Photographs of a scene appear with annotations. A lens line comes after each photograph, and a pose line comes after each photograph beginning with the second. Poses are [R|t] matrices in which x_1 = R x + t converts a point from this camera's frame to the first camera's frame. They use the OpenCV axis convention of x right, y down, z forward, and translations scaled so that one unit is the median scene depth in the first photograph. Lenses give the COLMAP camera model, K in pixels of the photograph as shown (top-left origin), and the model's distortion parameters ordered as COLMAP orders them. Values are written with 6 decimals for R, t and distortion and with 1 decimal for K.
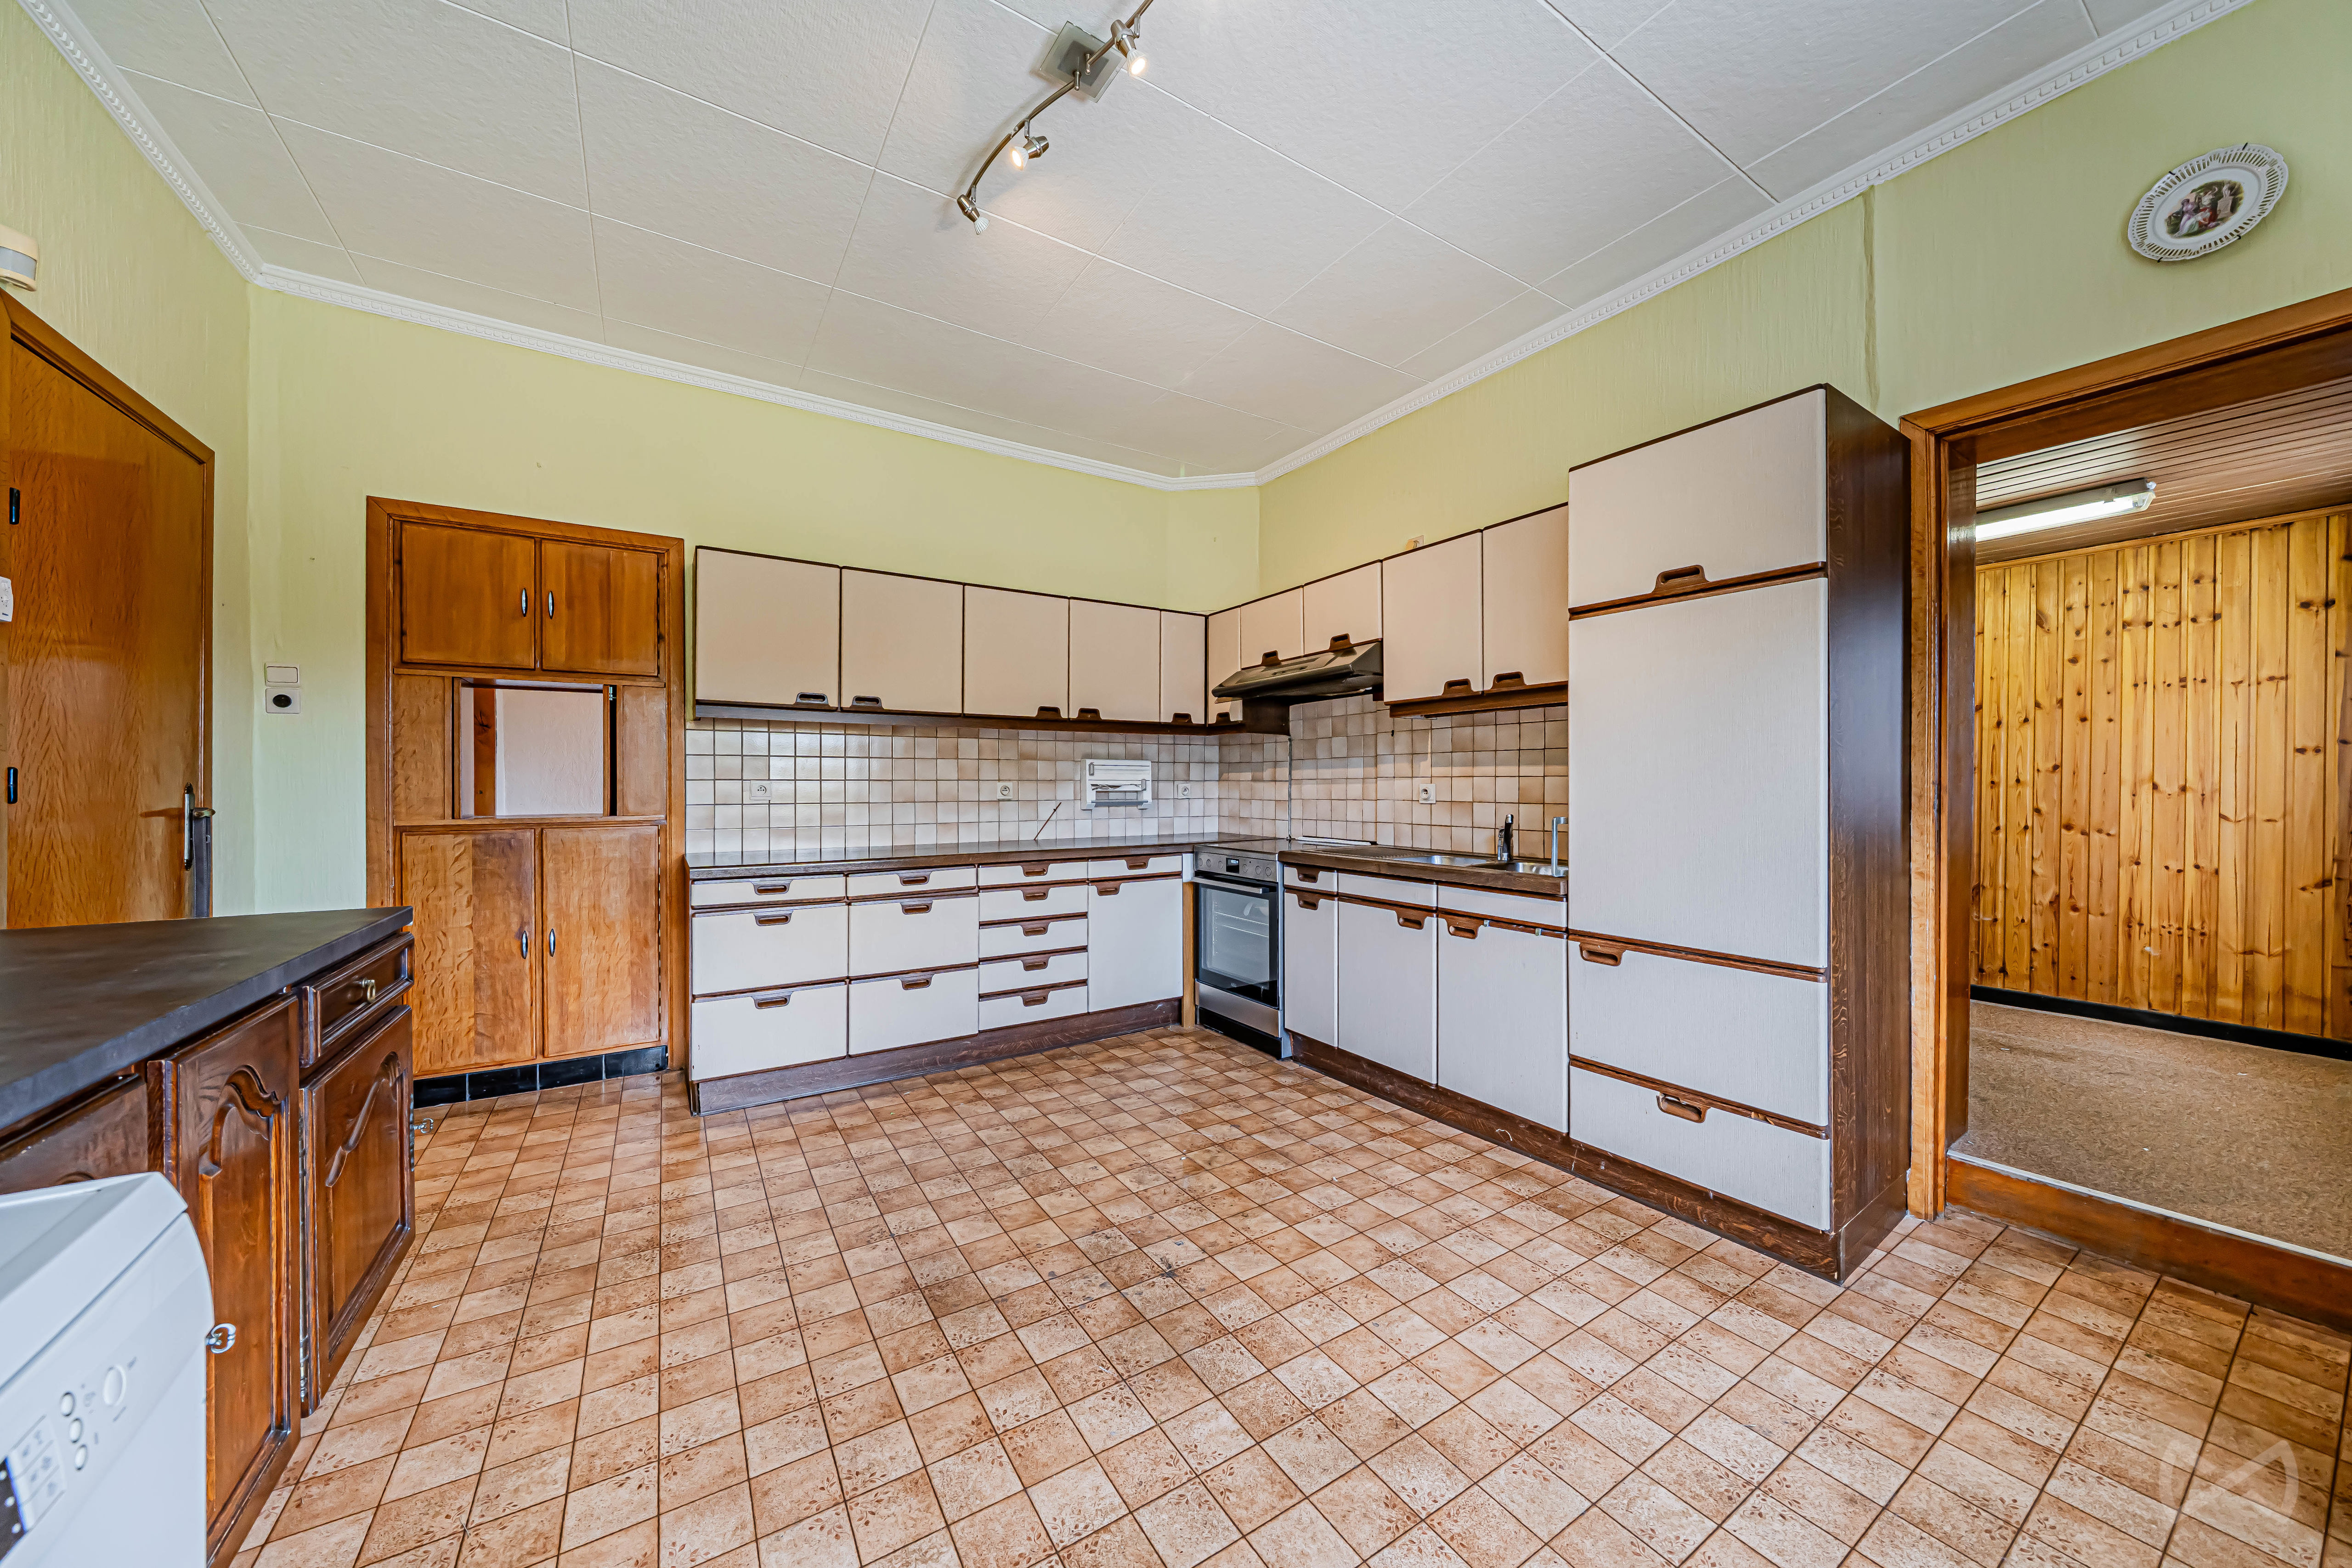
lens RADIAL K [[780.2, 0, 1166.6], [0, 780.2, 784.9], [0, 0, 1]] dist [-0.002367, -0.000147]
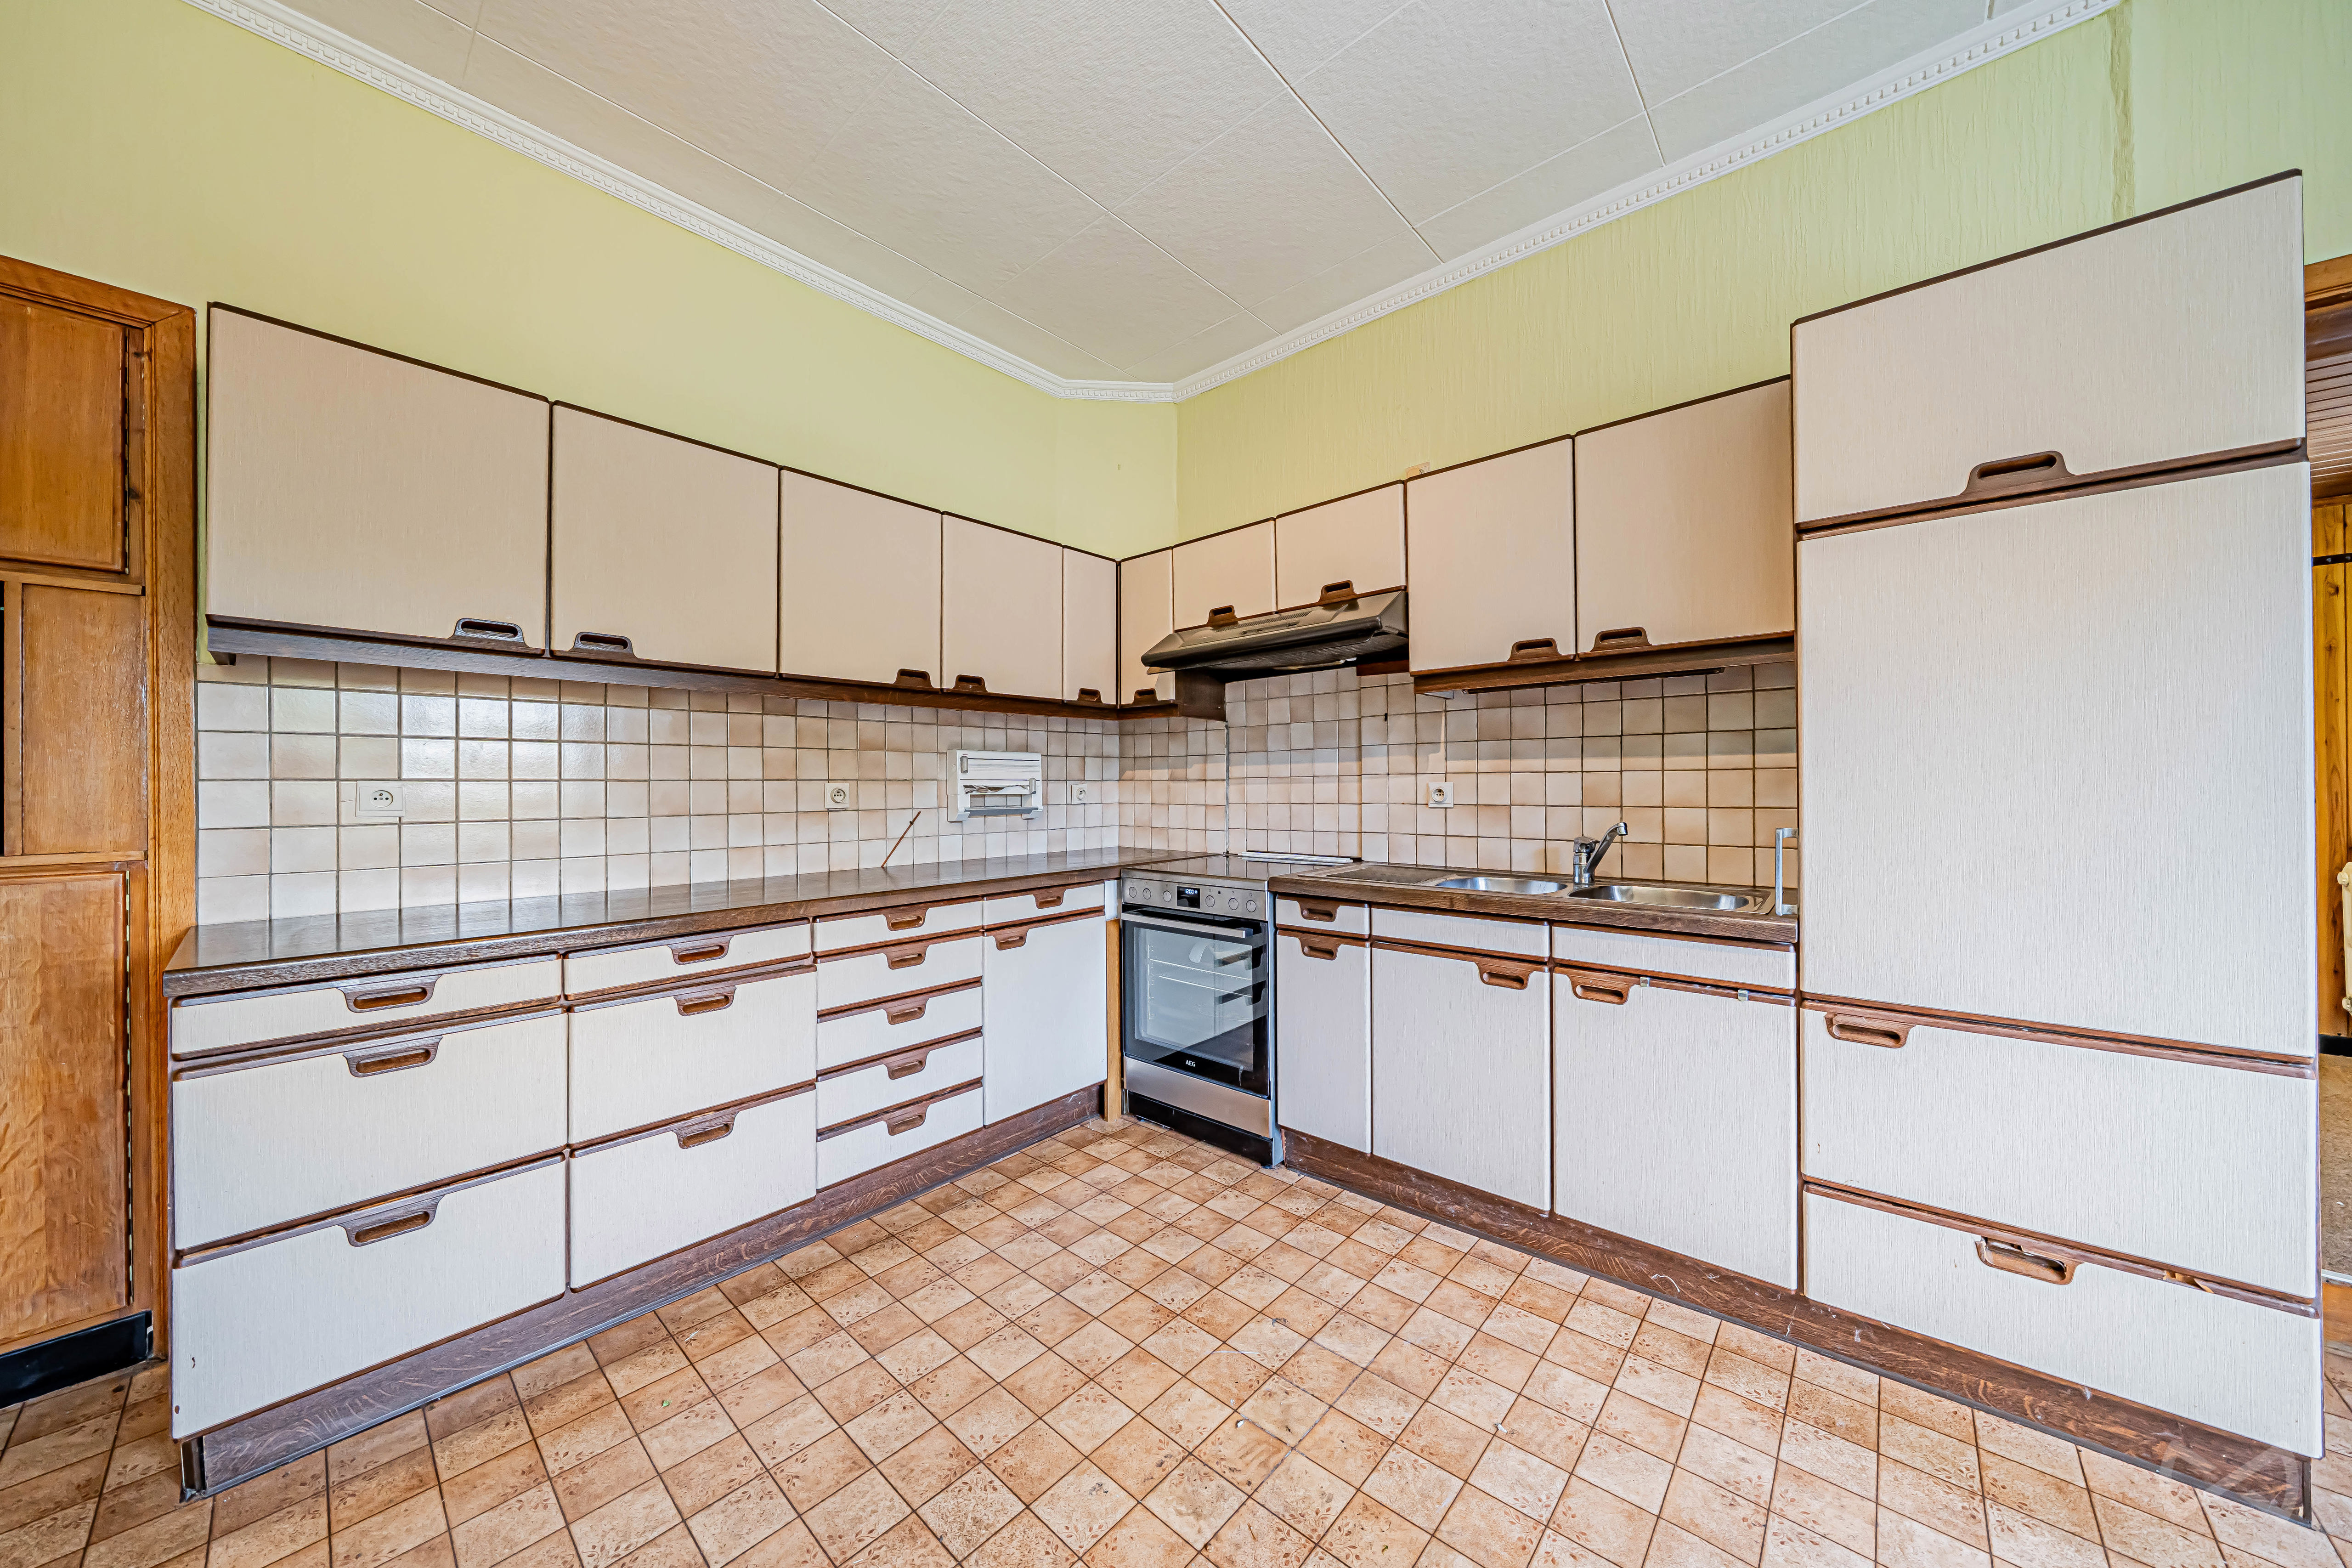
lens RADIAL K [[789.6, 0, 1167.6], [0, 789.6, 782.1], [0, 0, 1]] dist [-0.005022, -0.000029]
pose [[0.964009, -0.004212, 0.265835, -0.140127], [0.005793, 0.999970, -0.005160, 0.000900], [-0.265805, 0.006514, 0.964005, 0.334820]]
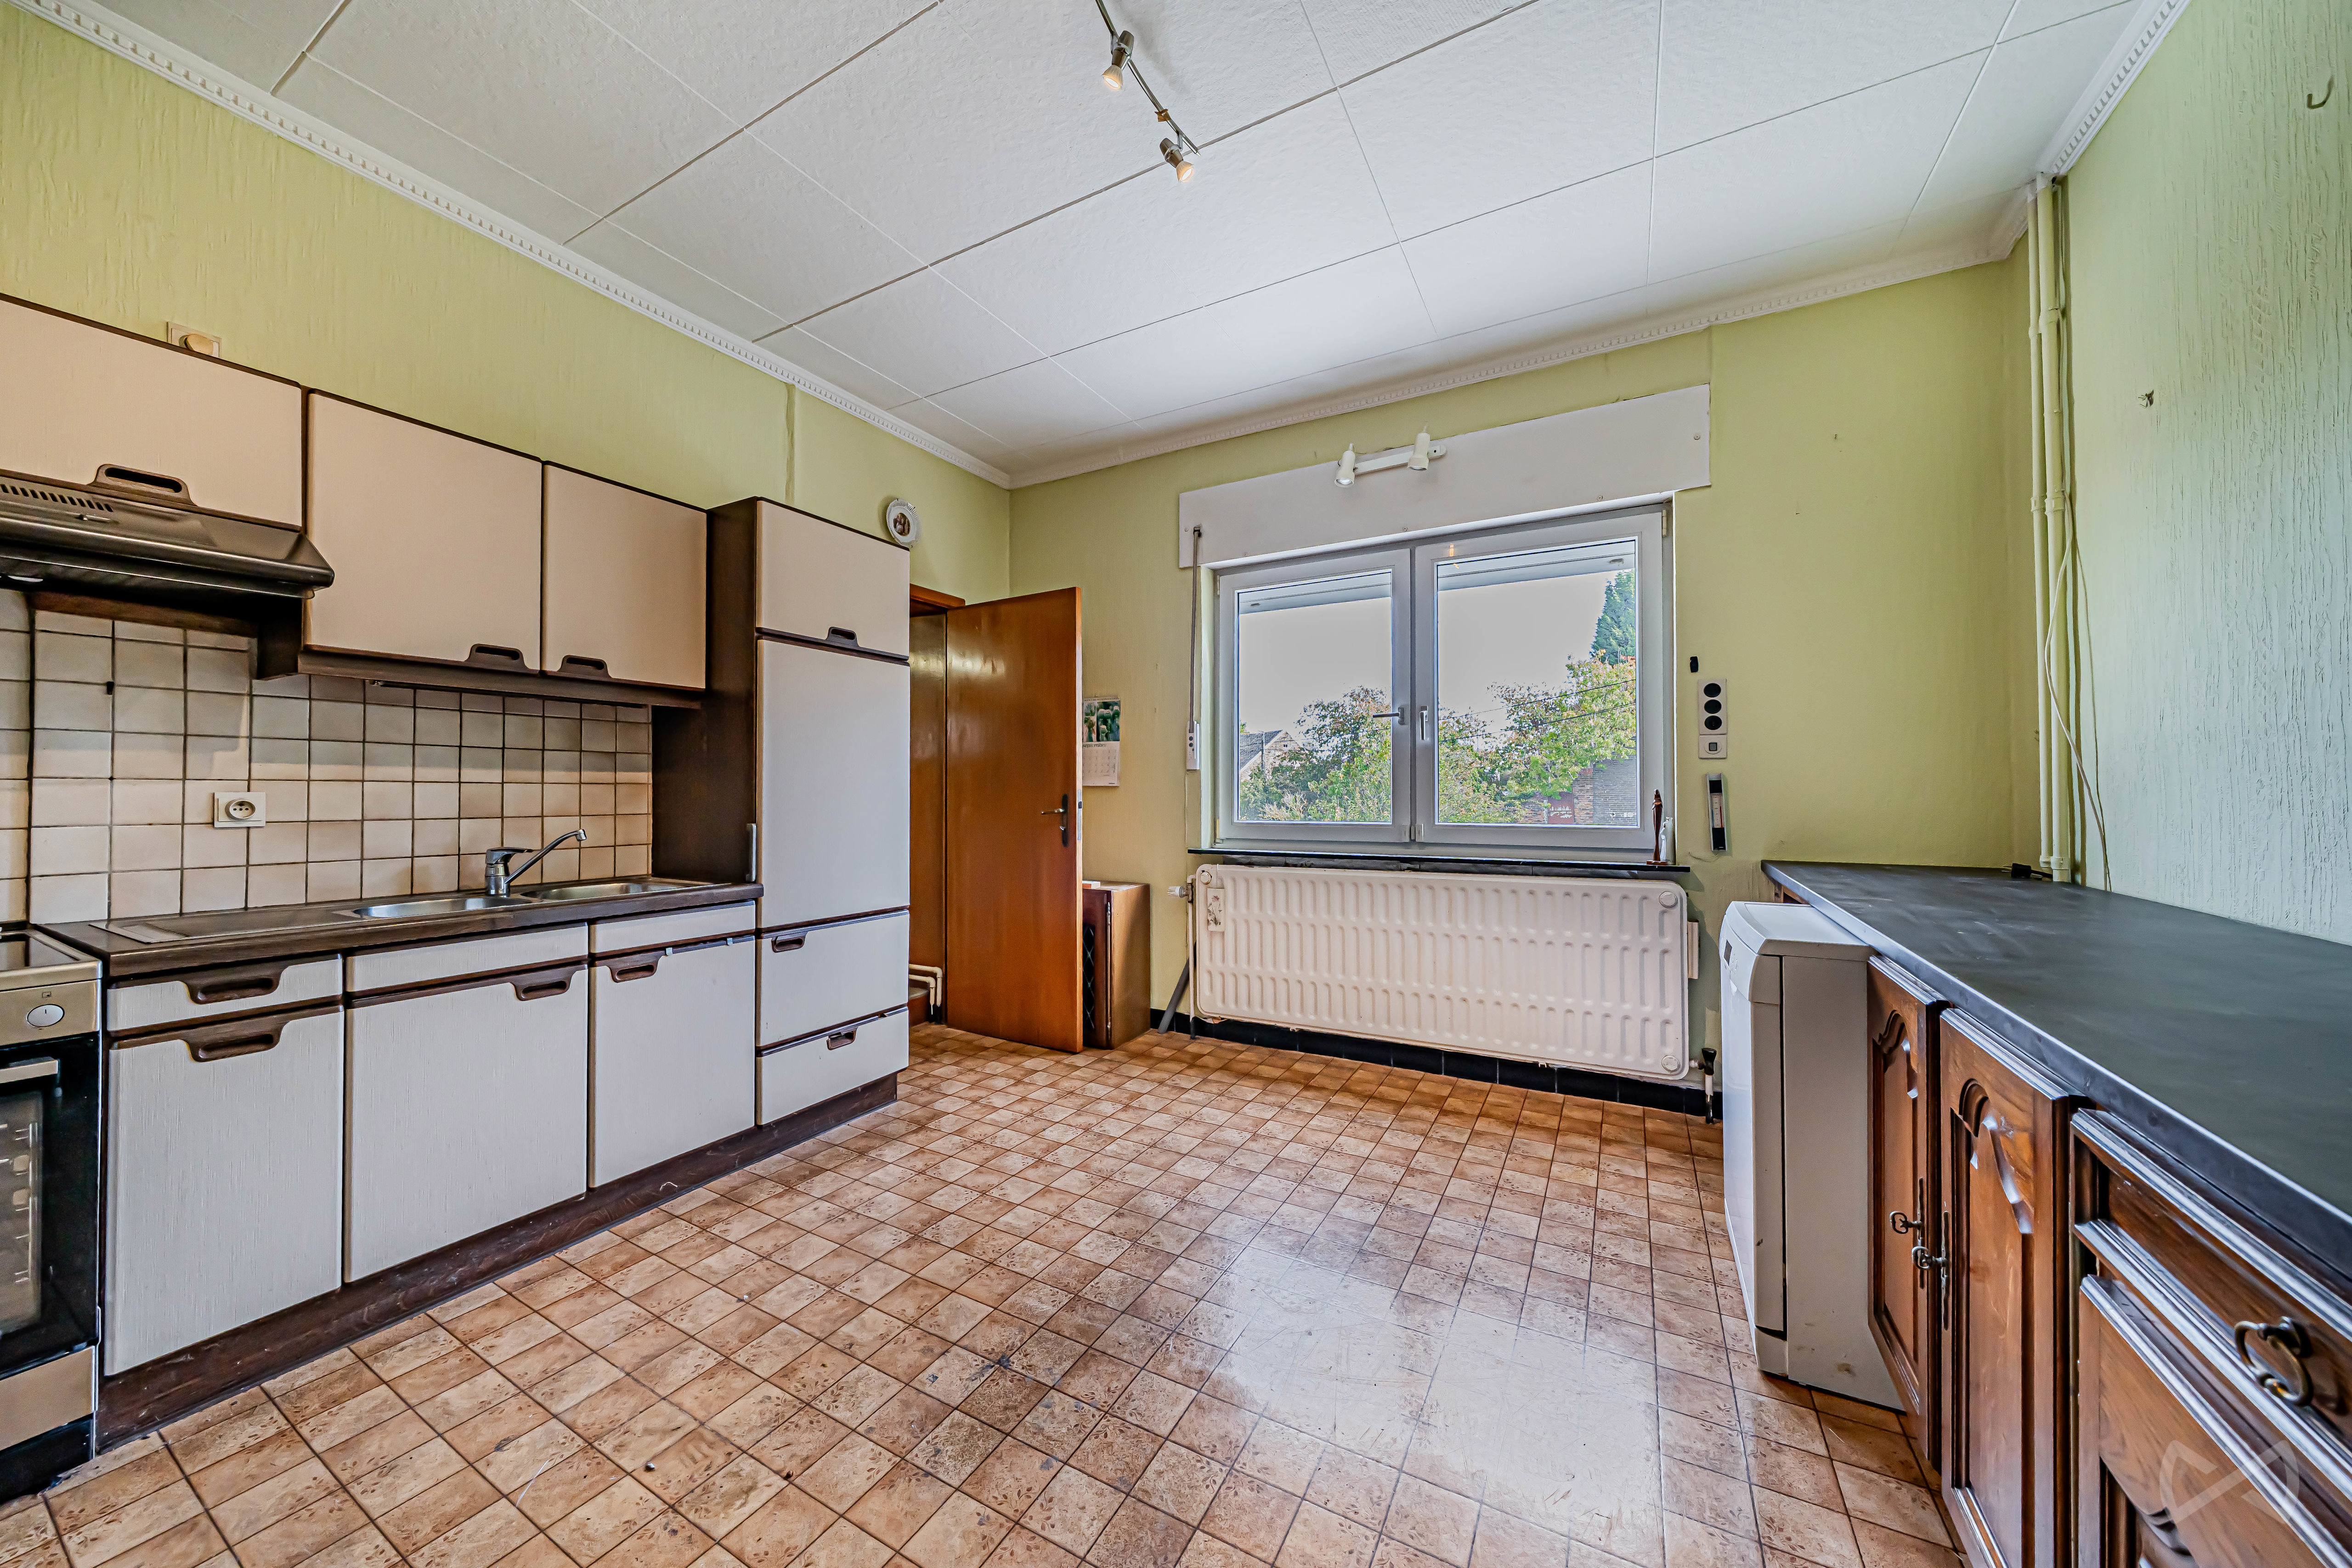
lens RADIAL K [[824.8, 0, 1139.8], [0, 824.8, 785.2], [0, 0, 1]] dist [-0.000655, -0.000069]
pose [[-0.444113, 0.010902, 0.895905, -0.499698], [0.002491, 0.999937, -0.010933, 0.001651], [-0.895968, -0.002624, -0.444112, 0.718082]]
